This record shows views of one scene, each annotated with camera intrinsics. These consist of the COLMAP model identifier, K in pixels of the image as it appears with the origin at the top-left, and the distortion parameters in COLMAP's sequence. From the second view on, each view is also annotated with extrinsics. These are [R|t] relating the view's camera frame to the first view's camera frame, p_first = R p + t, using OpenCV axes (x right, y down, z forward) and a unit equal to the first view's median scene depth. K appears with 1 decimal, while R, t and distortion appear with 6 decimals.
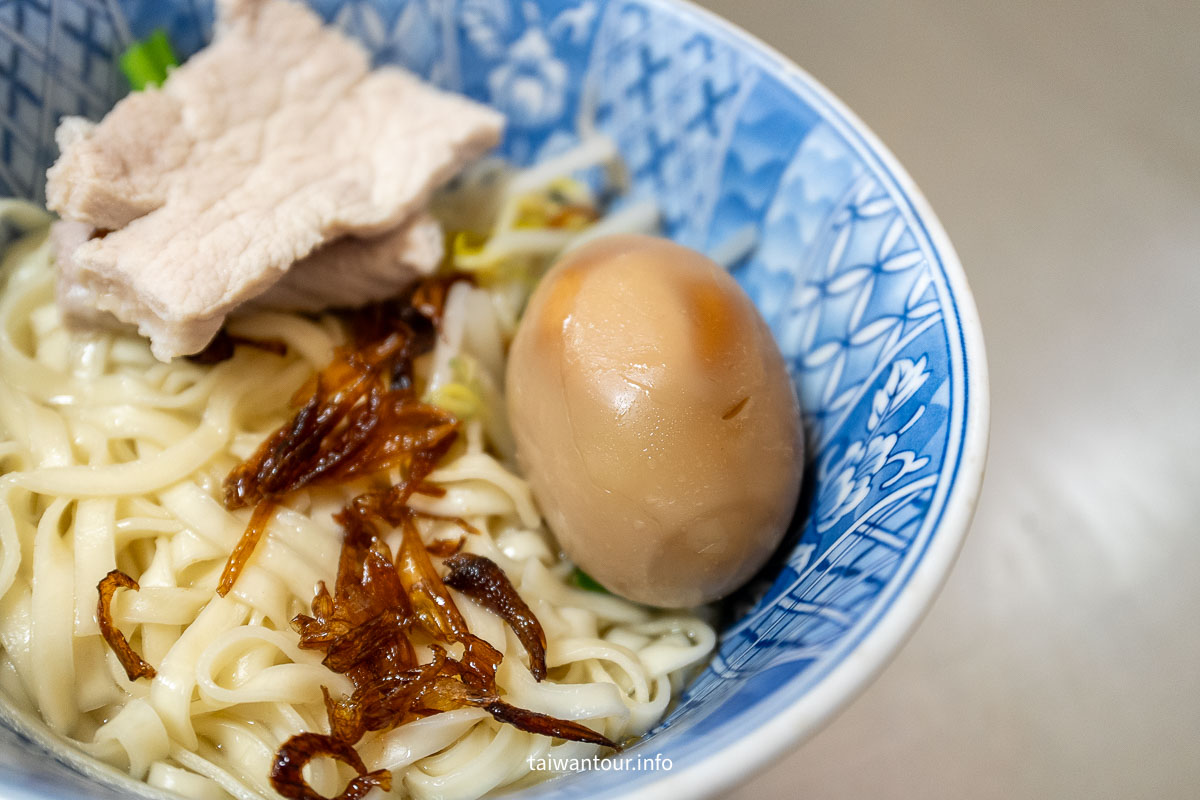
lens RADIAL K [[1201.4, 0, 602.6], [0, 1201.4, 406.5], [0, 0, 1]] dist [-0.004168, 0.000000]
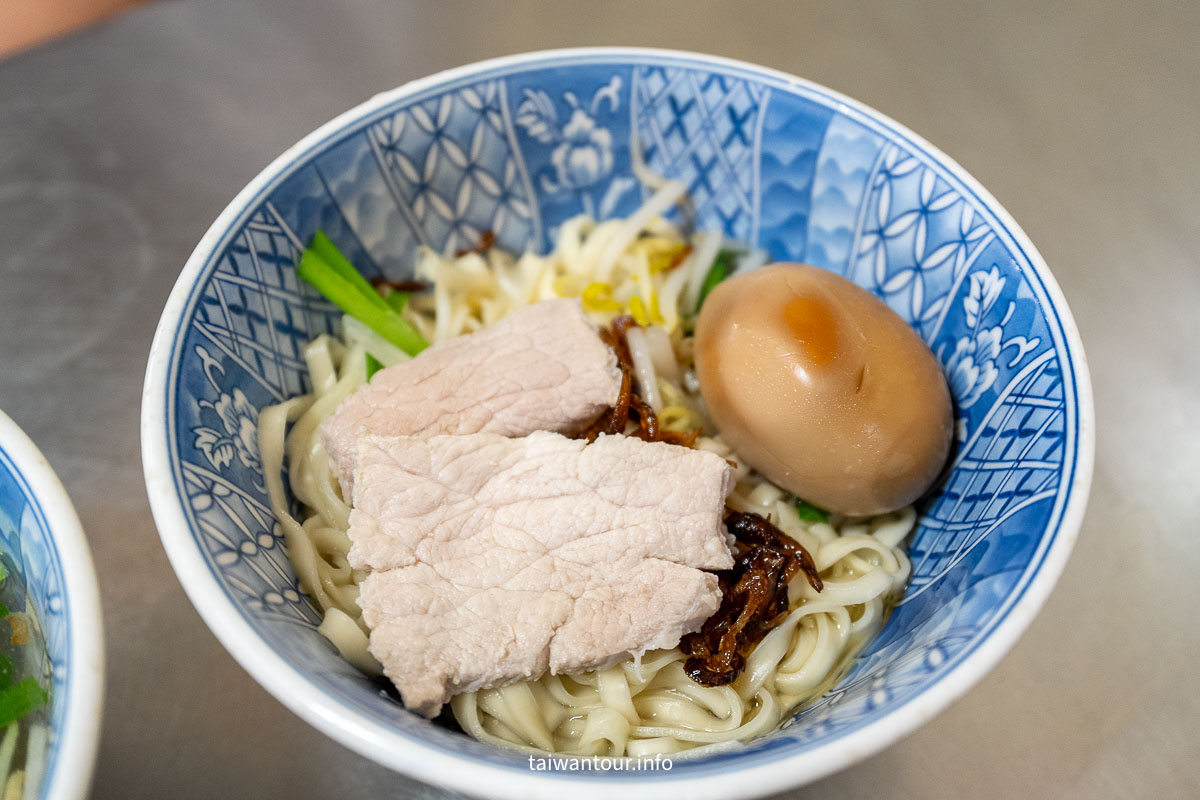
lens RADIAL K [[1206.2, 0, 607.6], [0, 1206.2, 399.2], [0, 0, 1]] dist [0.010352, 0.000000]
pose [[0.918611, -0.376641, 0.119564, -0.361533], [0.362265, 0.923528, 0.125941, -0.230869], [-0.157855, -0.072377, 0.984806, -0.318348]]
